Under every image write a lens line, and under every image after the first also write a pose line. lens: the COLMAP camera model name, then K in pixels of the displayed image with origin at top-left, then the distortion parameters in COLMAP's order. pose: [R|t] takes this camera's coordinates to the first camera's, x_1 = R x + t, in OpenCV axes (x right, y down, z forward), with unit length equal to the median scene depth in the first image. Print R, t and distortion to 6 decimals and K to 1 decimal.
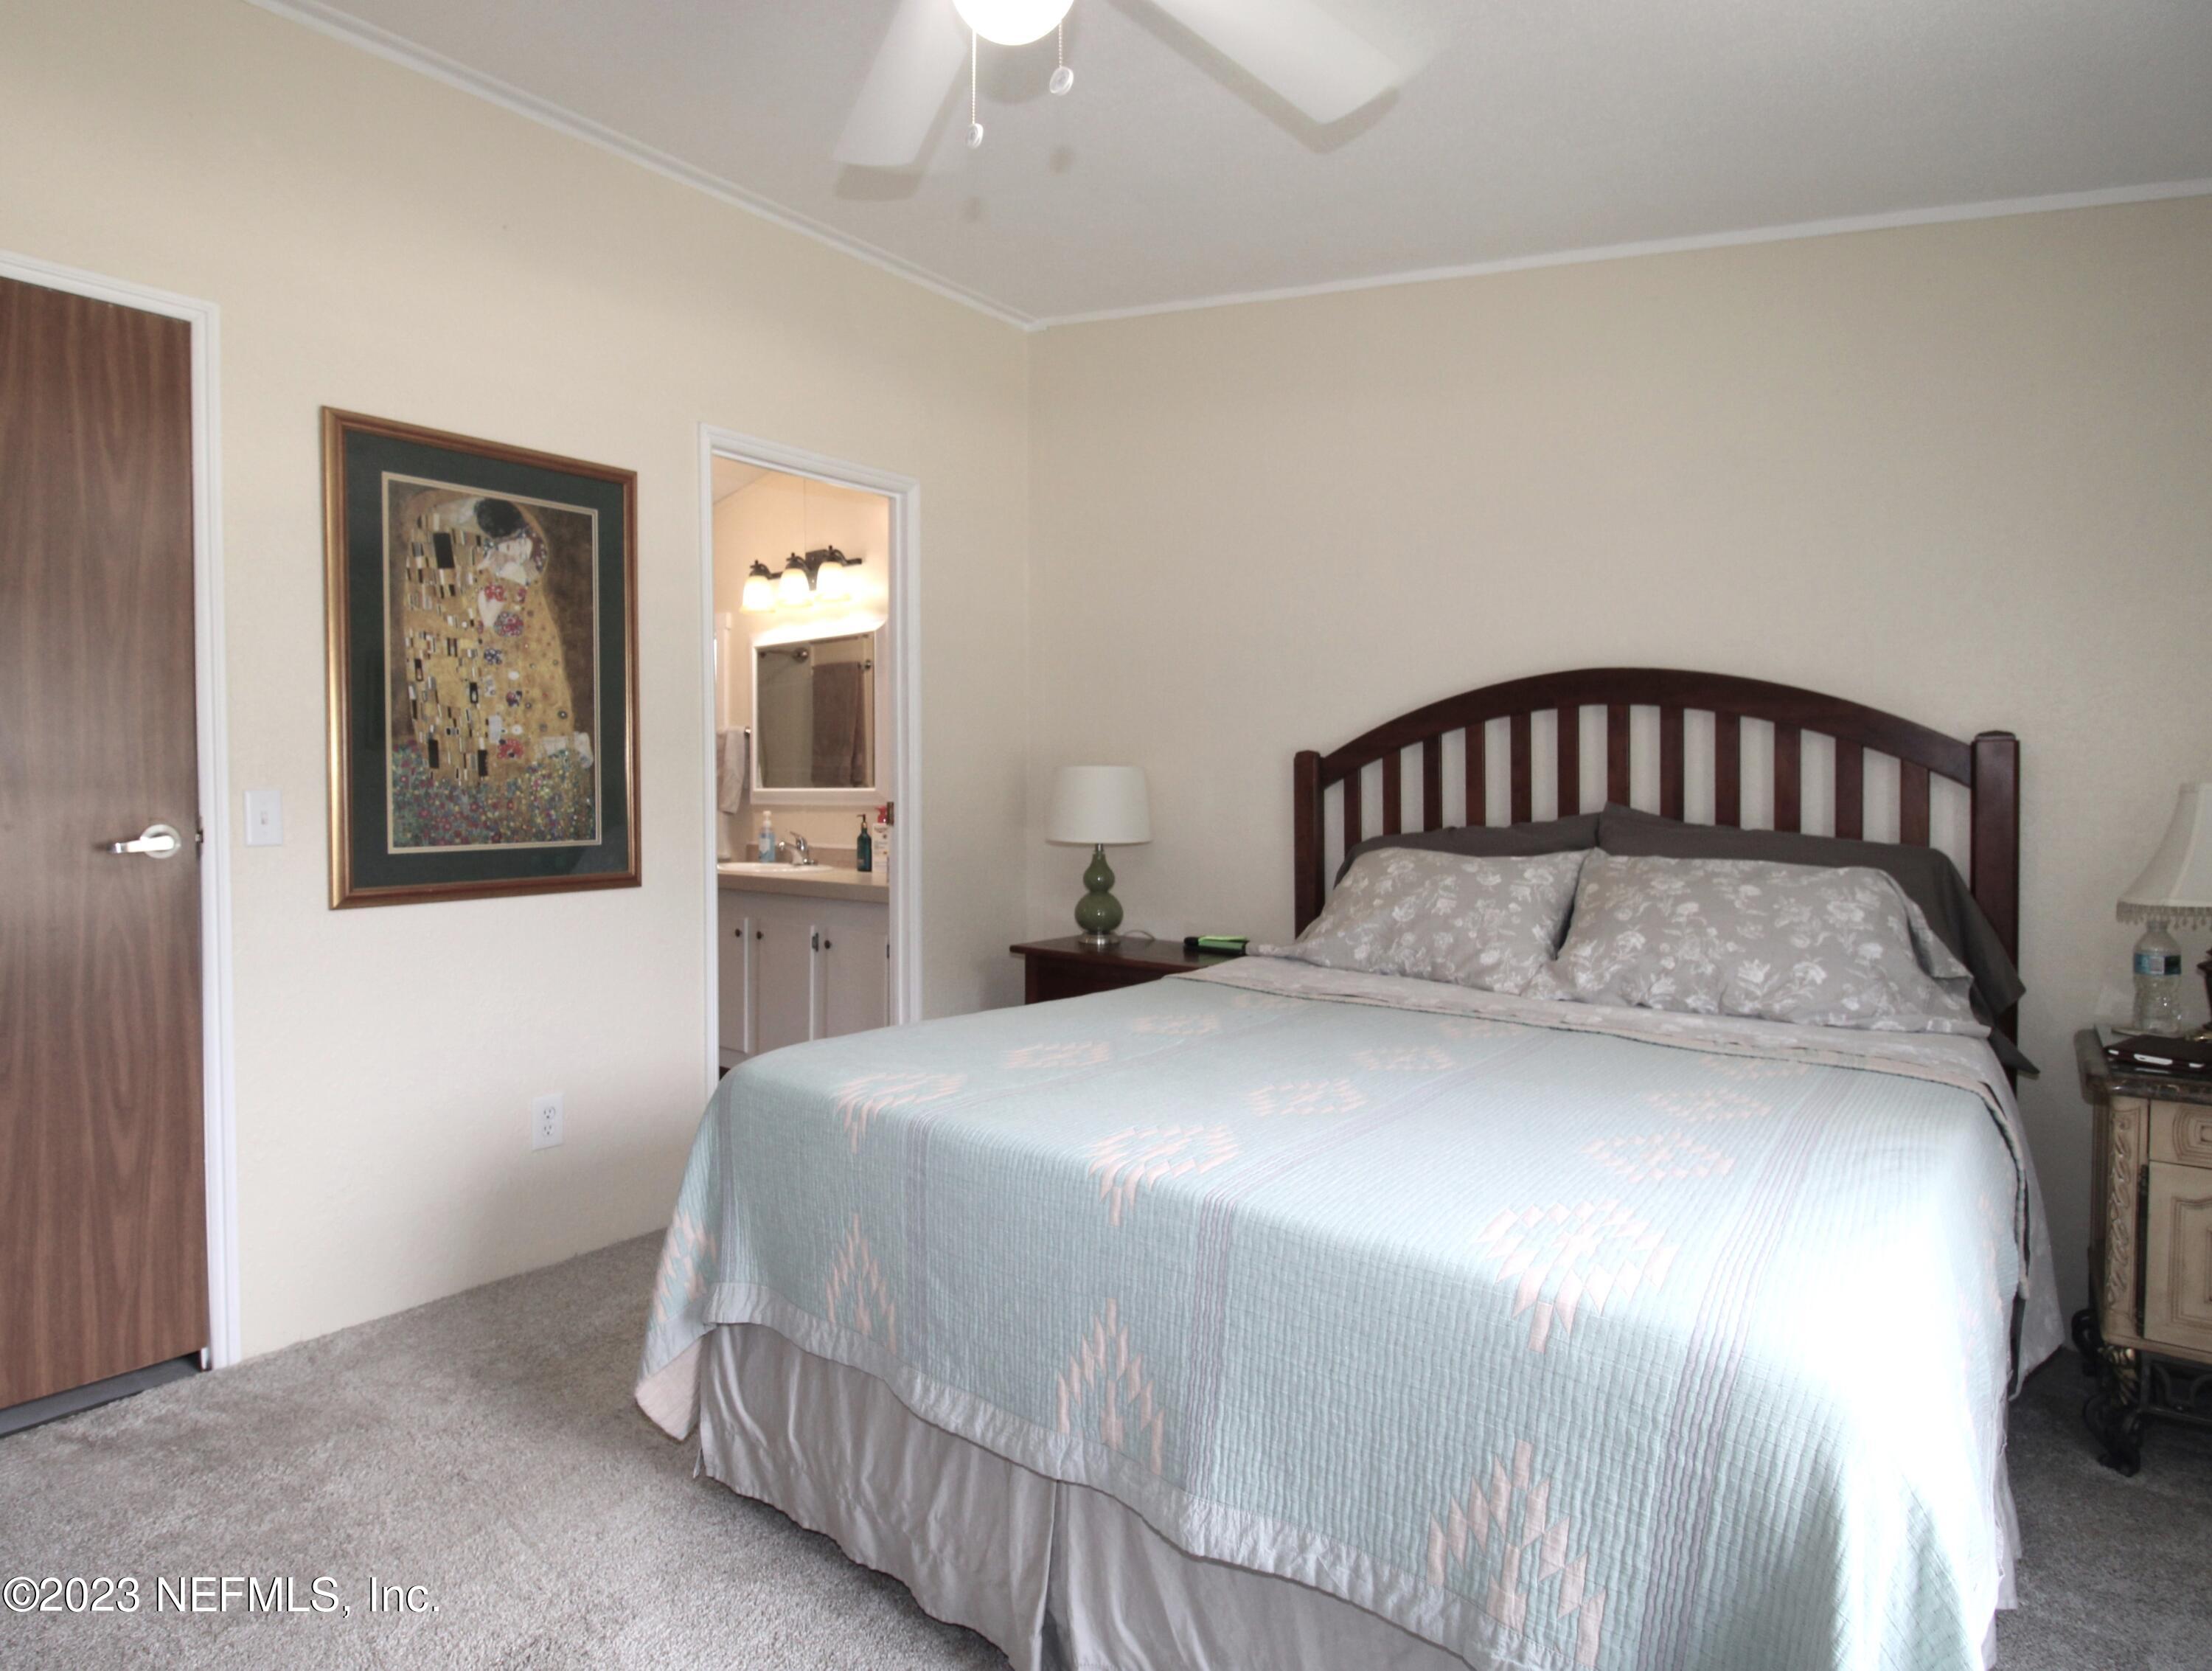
lens RADIAL K [[1167.8, 0, 1099.3], [0, 1167.8, 823.9], [0, 0, 1]] dist [-0.001849, -0.002973]
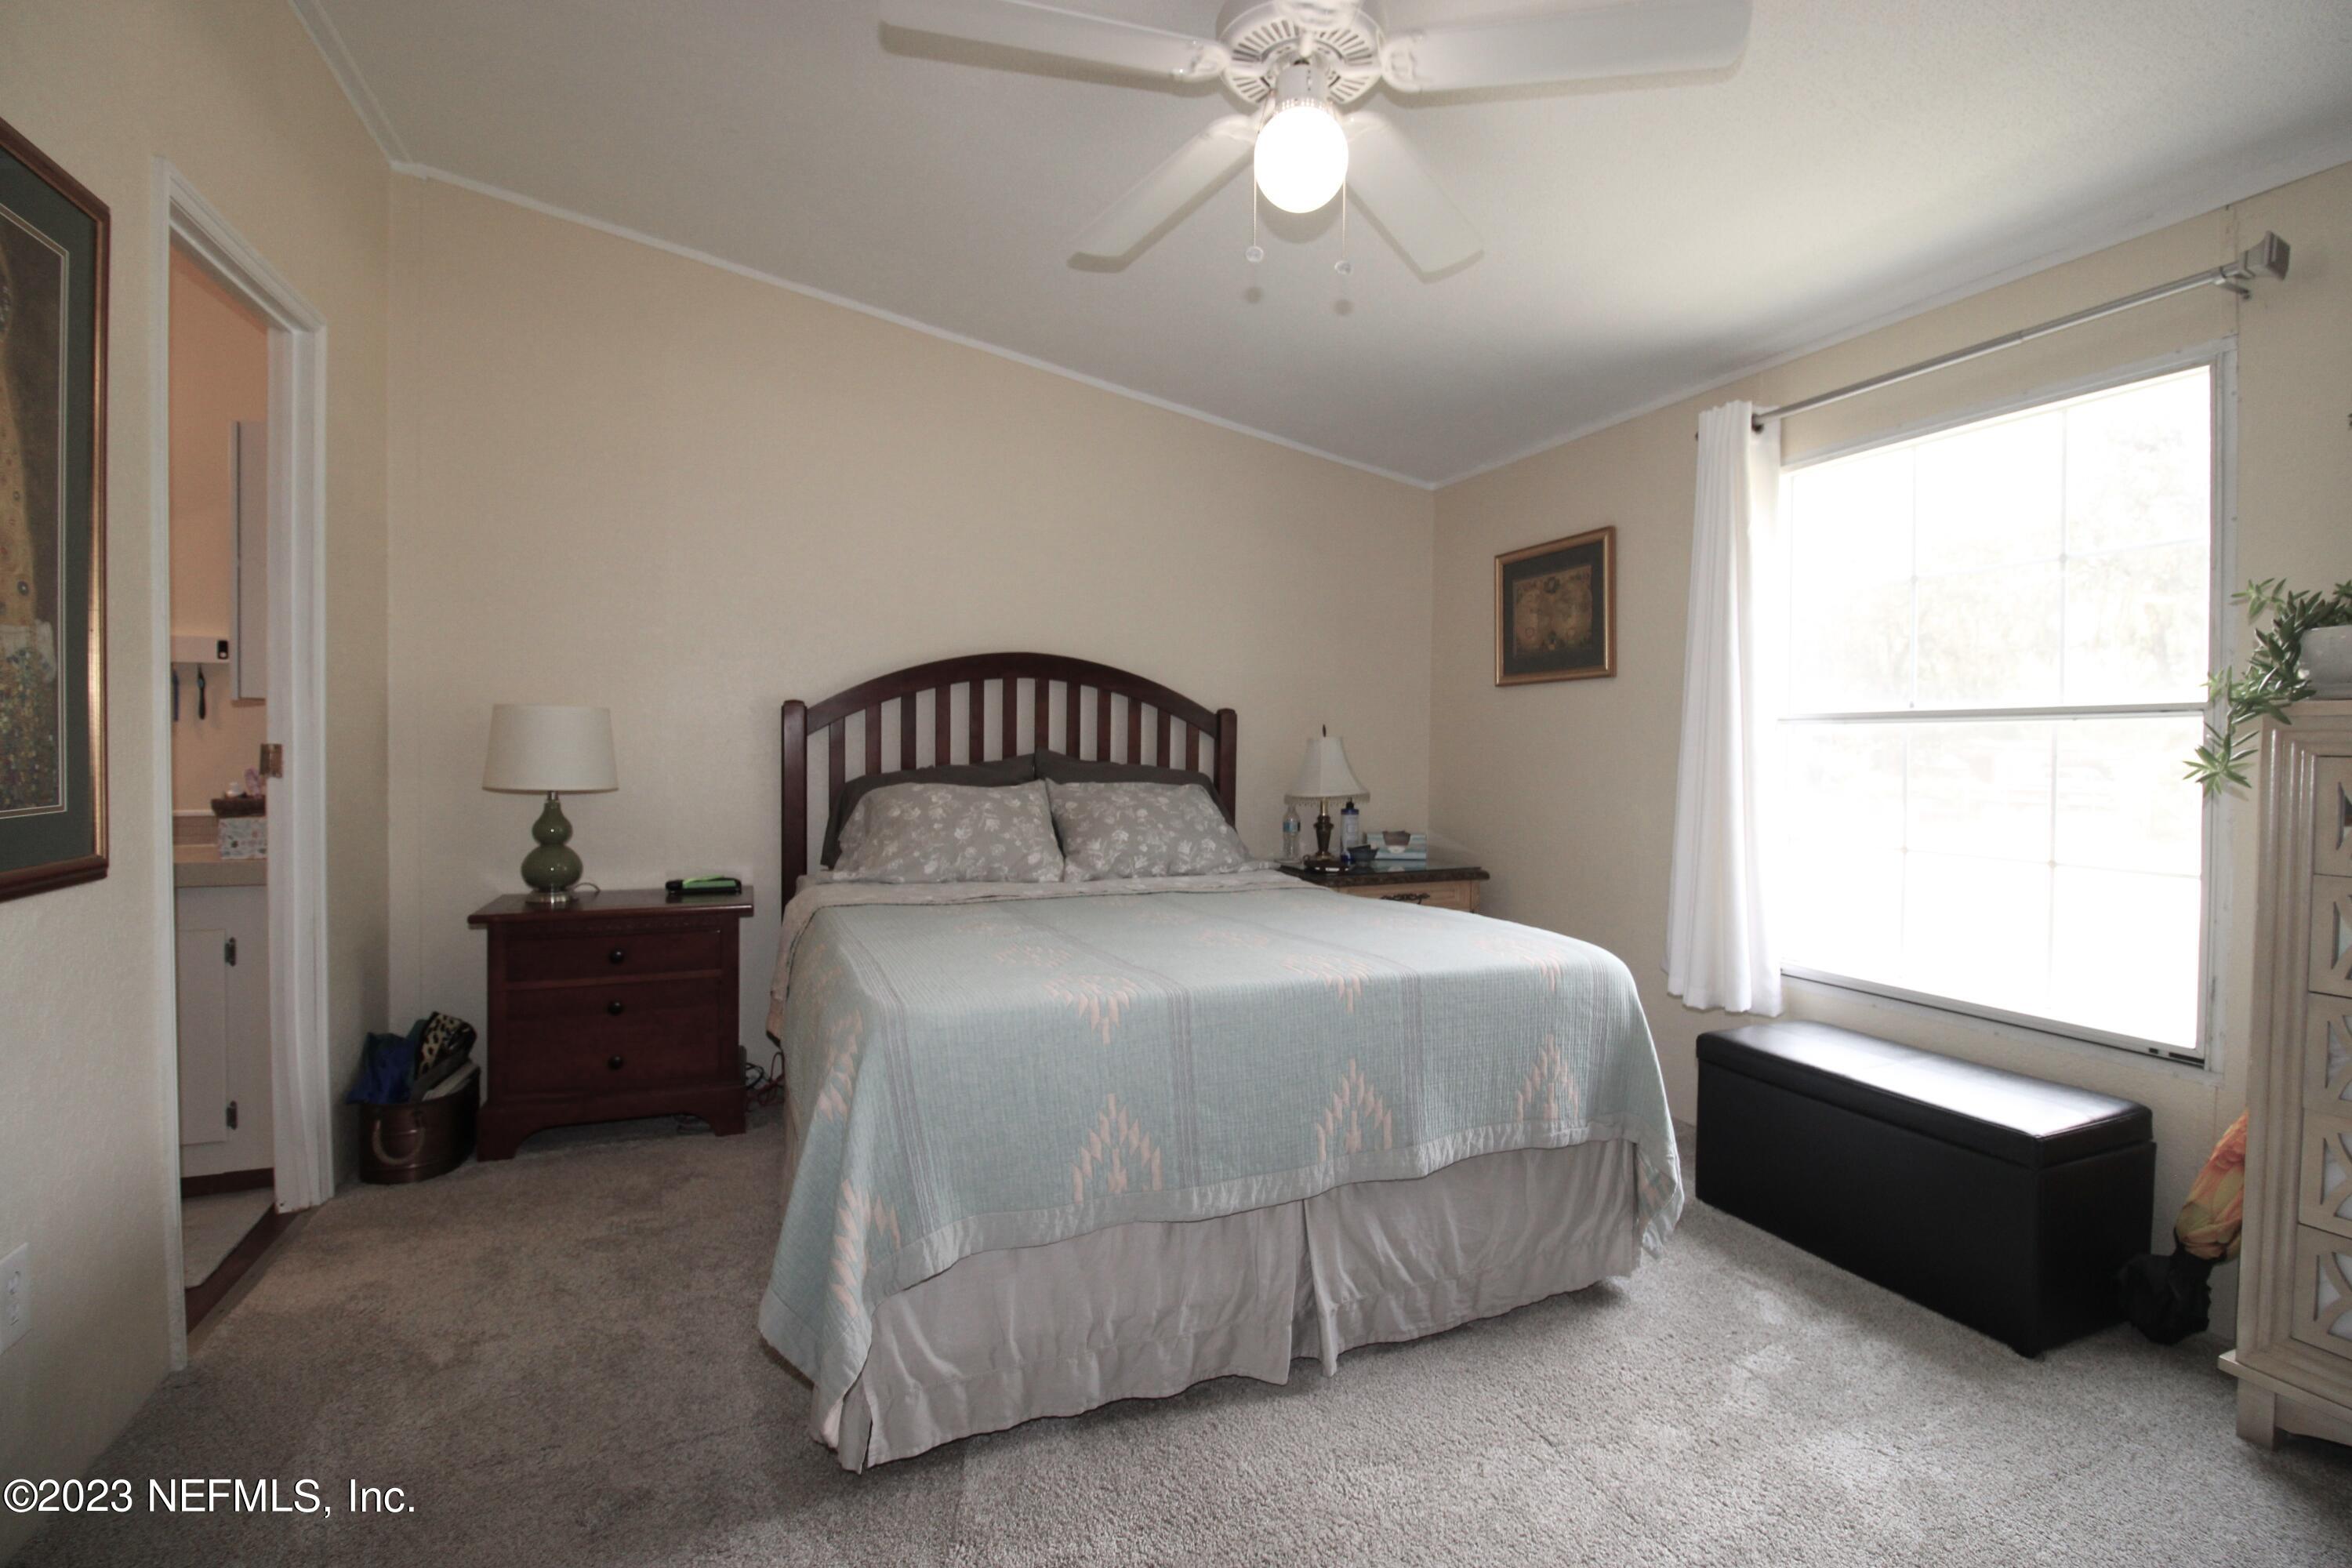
lens RADIAL K [[1029.0, 0, 1176.9], [0, 1029.0, 776.1], [0, 0, 1]] dist [-0.002408, -0.001351]
pose [[0.475167, -0.022643, 0.879604, -0.669214], [0.015514, 0.999729, 0.017355, -0.001337], [-0.879759, 0.005399, 0.475389, 0.277392]]
